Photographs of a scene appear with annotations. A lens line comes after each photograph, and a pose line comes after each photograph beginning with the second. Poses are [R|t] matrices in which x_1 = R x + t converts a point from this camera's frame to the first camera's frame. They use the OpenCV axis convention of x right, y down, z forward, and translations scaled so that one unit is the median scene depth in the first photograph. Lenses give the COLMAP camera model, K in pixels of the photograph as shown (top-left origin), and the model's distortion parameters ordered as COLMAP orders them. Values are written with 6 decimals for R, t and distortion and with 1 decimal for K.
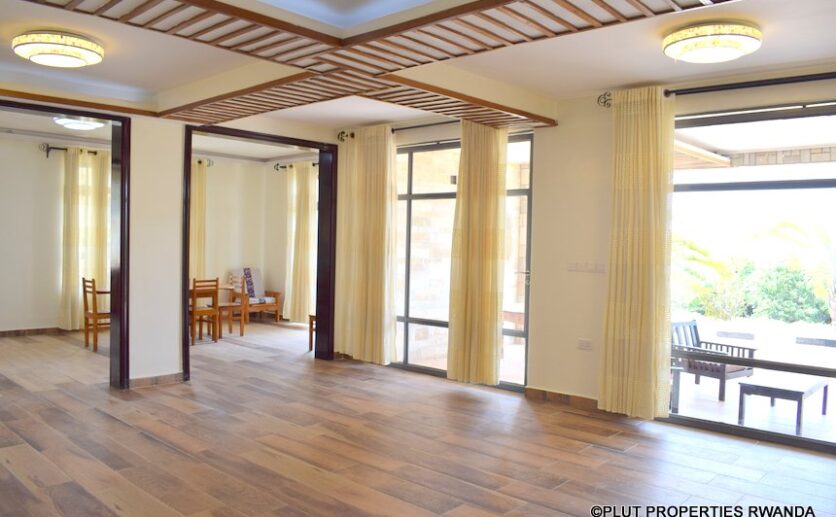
lens RADIAL K [[663.2, 0, 427.8], [0, 663.2, 258.7], [0, 0, 1]] dist [-0.086053, 0.006752]
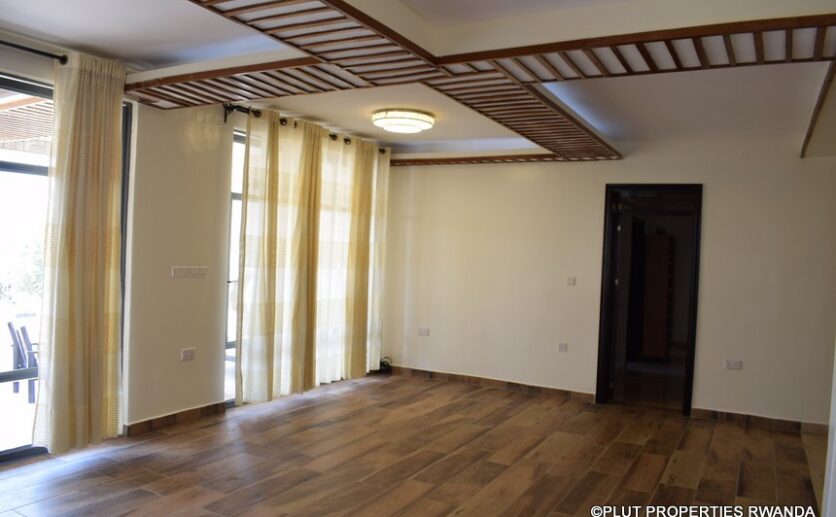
lens RADIAL K [[663.2, 0, 427.8], [0, 663.2, 258.7], [0, 0, 1]] dist [-0.086053, 0.006752]
pose [[-0.208741, -0.054465, 0.976453, -1.018486], [-0.007670, 0.998508, 0.054055, -0.075456], [-0.977941, 0.003794, -0.208847, 1.222097]]
